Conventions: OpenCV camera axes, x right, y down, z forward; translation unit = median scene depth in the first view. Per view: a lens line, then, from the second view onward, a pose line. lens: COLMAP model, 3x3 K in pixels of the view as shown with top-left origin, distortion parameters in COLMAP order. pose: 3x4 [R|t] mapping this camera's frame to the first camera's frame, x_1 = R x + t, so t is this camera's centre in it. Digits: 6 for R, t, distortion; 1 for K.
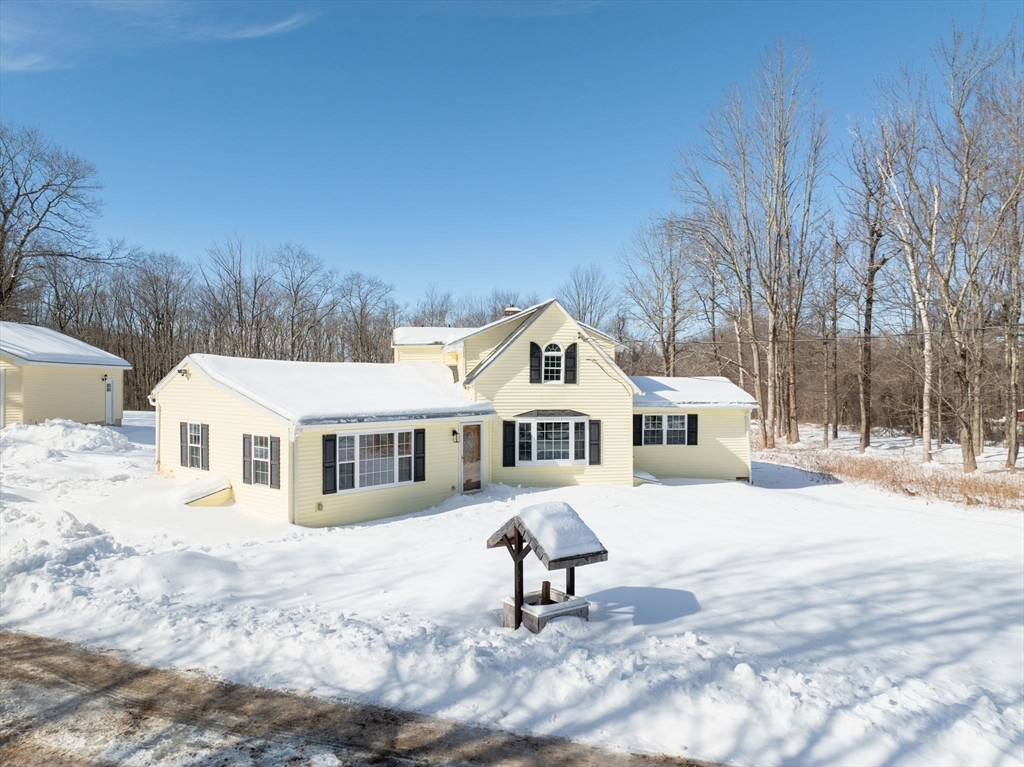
lens RADIAL K [[860.4, 0, 512.0], [0, 860.4, 383.5], [0, 0, 1]] dist [-0.000321, 0.004552]
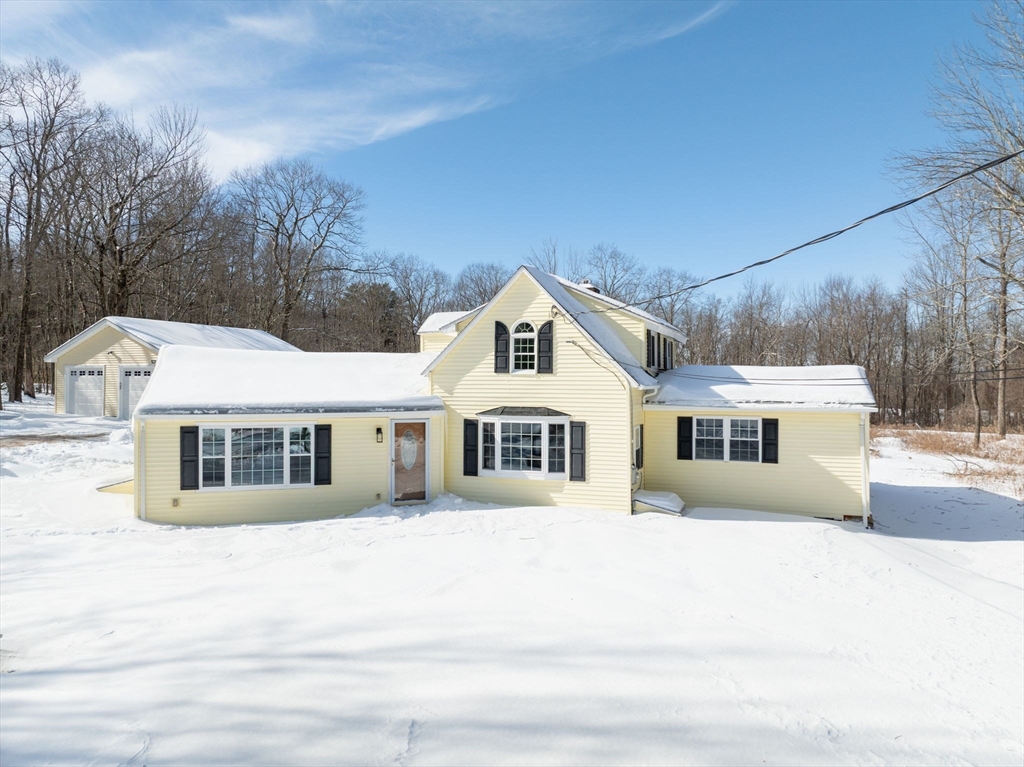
lens RADIAL K [[860.4, 0, 512.0], [0, 860.4, 383.5], [0, 0, 1]] dist [-0.000321, 0.004552]
pose [[0.821125, 0.001287, -0.570747, 0.485955], [-0.004355, 0.999982, -0.004011, 0.012404], [0.570732, 0.005780, 0.821116, 0.350146]]
